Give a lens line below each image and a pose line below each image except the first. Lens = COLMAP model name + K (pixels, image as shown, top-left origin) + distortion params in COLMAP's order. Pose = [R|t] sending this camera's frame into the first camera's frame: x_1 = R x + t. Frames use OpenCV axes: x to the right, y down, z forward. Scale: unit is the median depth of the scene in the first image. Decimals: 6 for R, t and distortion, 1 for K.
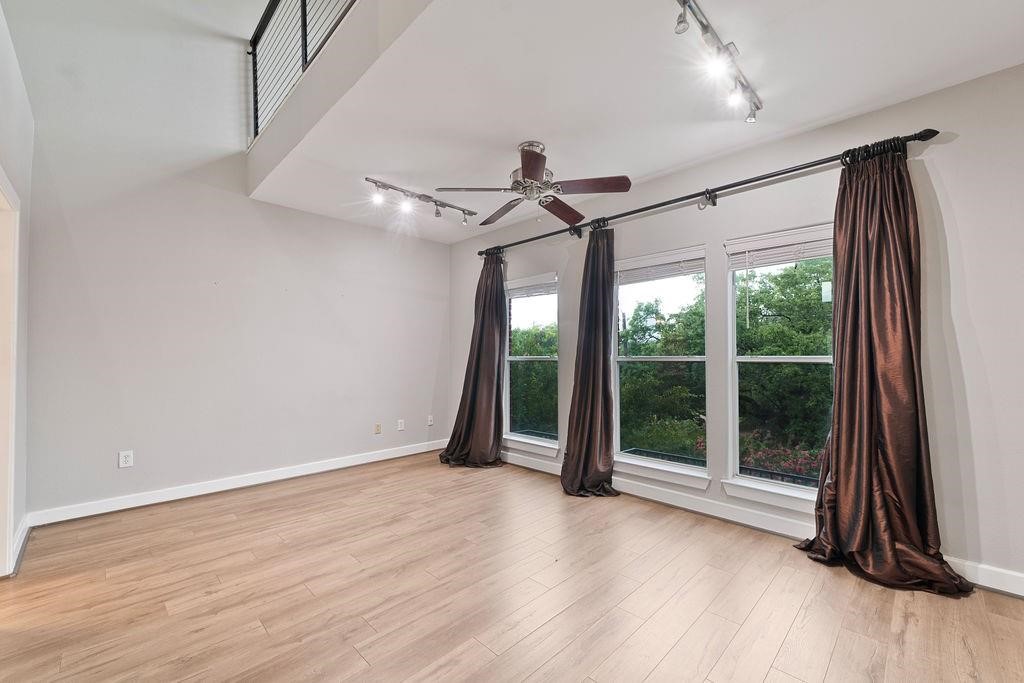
lens RADIAL K [[411.8, 0, 512.2], [0, 411.8, 336.2], [0, 0, 1]] dist [0.003607, -0.001192]
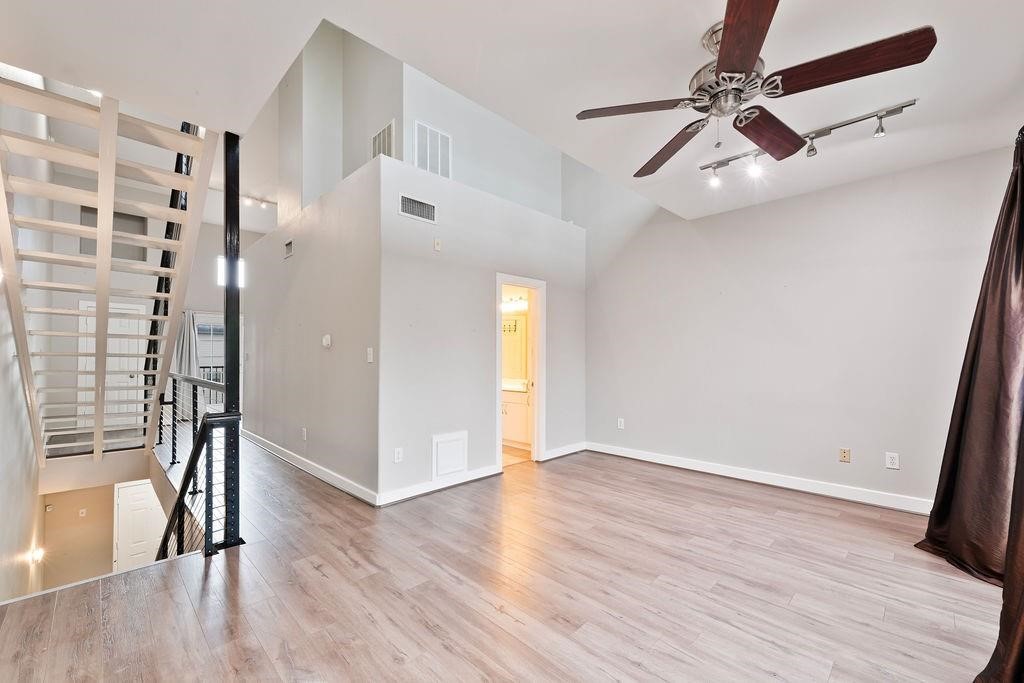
lens RADIAL K [[411.8, 0, 512.3], [0, 411.8, 351.1], [0, 0, 1]] dist [0.003607, -0.001192]
pose [[0.009788, -0.010540, -0.999897, 0.602781], [0.048571, 0.998769, -0.010053, 0.019264], [0.998772, -0.048467, 0.010288, 0.579310]]
